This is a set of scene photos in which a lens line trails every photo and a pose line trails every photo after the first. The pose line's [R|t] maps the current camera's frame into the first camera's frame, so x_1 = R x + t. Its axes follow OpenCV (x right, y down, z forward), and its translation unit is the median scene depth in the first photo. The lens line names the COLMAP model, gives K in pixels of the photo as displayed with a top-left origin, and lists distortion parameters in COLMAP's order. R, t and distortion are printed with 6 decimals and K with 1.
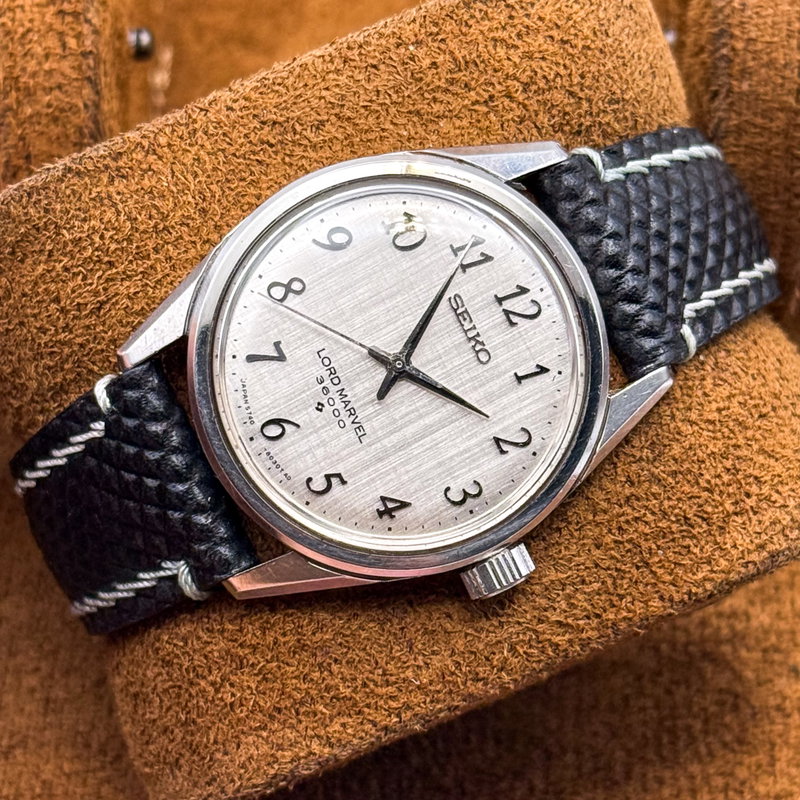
lens RADIAL K [[2525.7, 0, 351.2], [0, 2525.7, 419.7], [0, 0, 1]] dist [-0.133073, 0.000000]
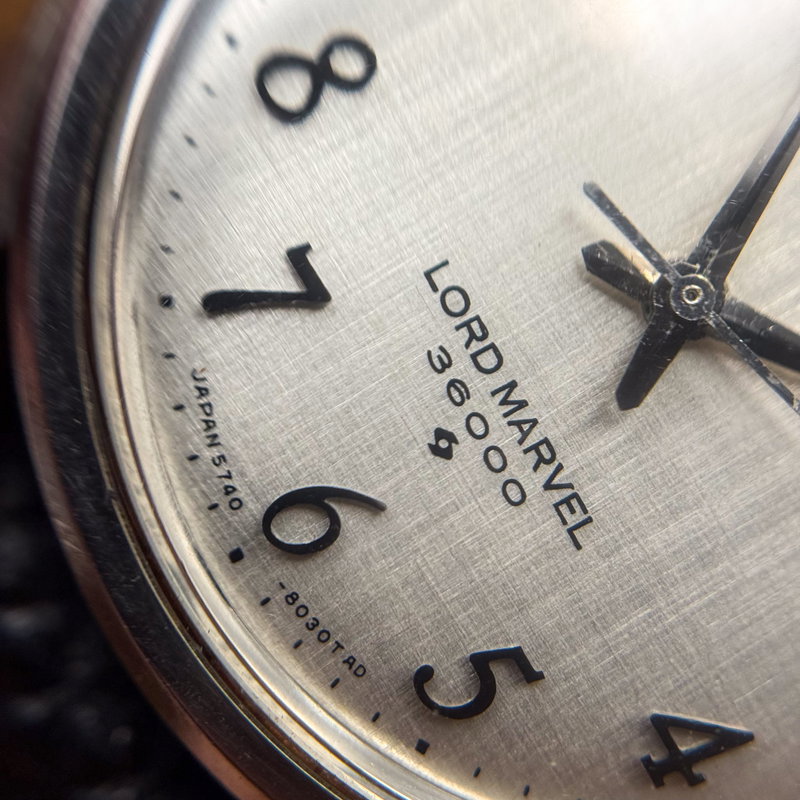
lens RADIAL K [[1327.3, 0, 406.2], [0, 1327.3, 394.6], [0, 0, 1]] dist [0.303721, 0.000000]
pose [[0.998369, -0.056968, 0.003615, -0.017309], [0.056798, 0.997713, 0.036655, -0.017652], [-0.005695, -0.036390, 0.999321, 0.828435]]
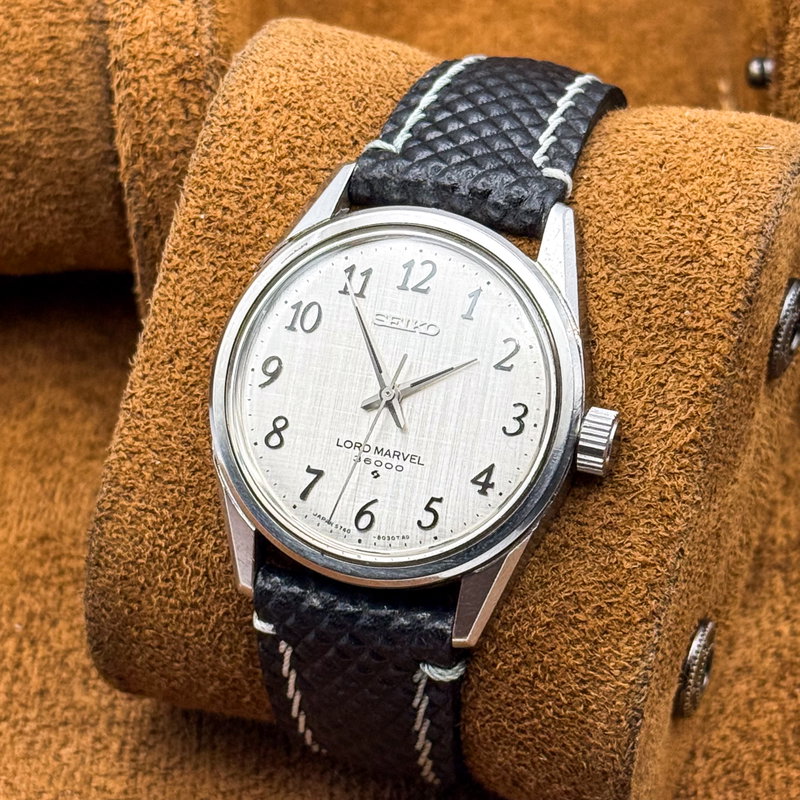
lens RADIAL K [[2525.7, 0, 401.0], [0, 2525.7, 402.2], [0, 0, 1]] dist [-0.133073, 0.000000]
pose [[0.611228, -0.787020, -0.083666, 0.111136], [0.761130, 0.613497, -0.210481, 0.215575], [0.216981, 0.064971, 0.974011, -0.073355]]
